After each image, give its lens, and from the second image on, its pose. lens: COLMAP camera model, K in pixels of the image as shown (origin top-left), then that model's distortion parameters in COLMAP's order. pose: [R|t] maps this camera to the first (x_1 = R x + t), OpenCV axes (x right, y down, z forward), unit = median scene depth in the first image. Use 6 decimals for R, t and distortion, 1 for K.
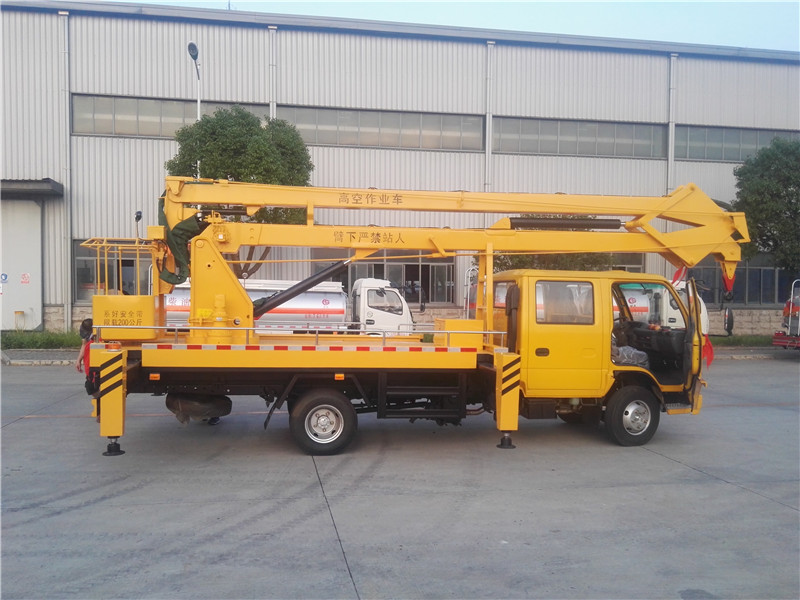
lens RADIAL K [[719.7, 0, 411.3], [0, 719.7, 317.3], [0, 0, 1]] dist [0.077796, -0.163808]
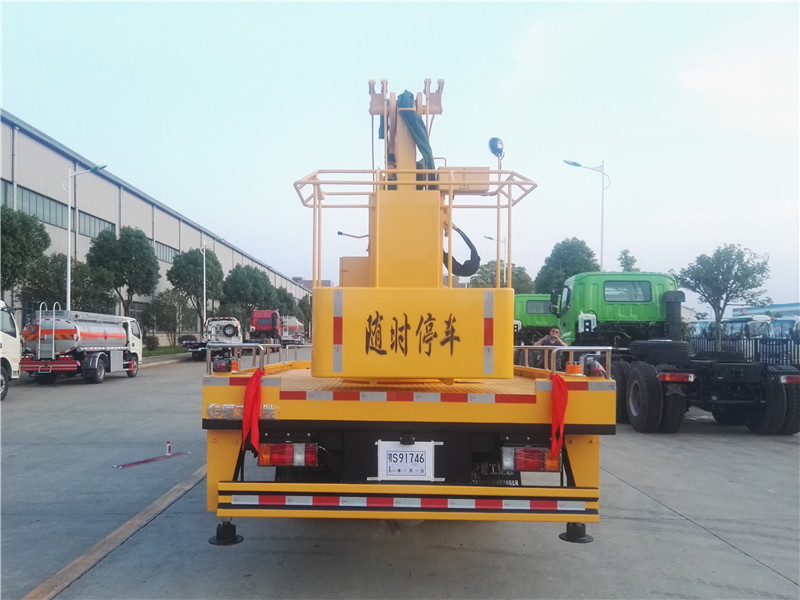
lens RADIAL K [[739.3, 0, 382.3], [0, 739.3, 302.4], [0, 0, 1]] dist [0.084083, -0.148378]
pose [[0.164257, 0.036665, 0.985736, -0.961971], [0.022711, 0.998903, -0.040940, -0.002769], [-0.986156, 0.029112, 0.163244, 1.020681]]
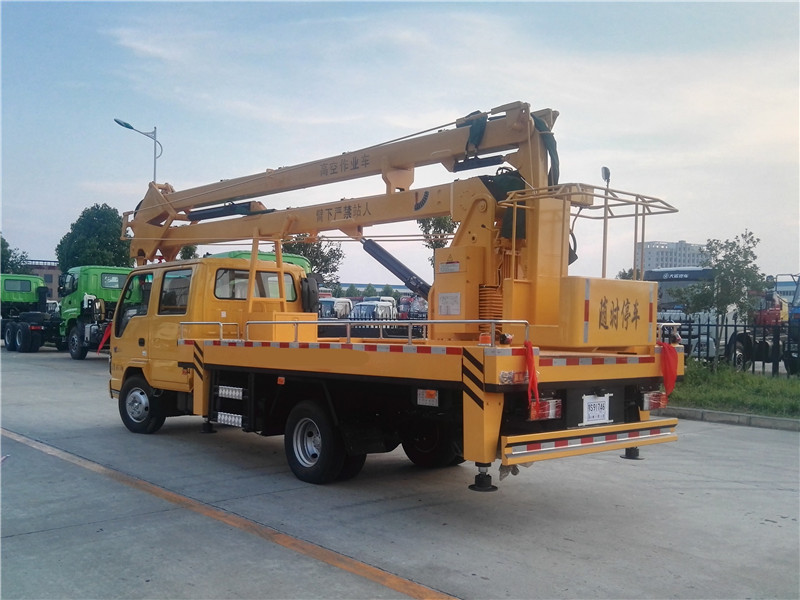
lens RADIAL K [[812.3, 0, 378.1], [0, 812.3, 310.4], [0, 0, 1]] dist [0.096165, -0.001781]
pose [[-0.524960, -0.007373, 0.851095, -0.982851], [0.004652, 0.999923, 0.011532, -0.014330], [-0.851114, 0.010014, -0.524885, 1.670606]]
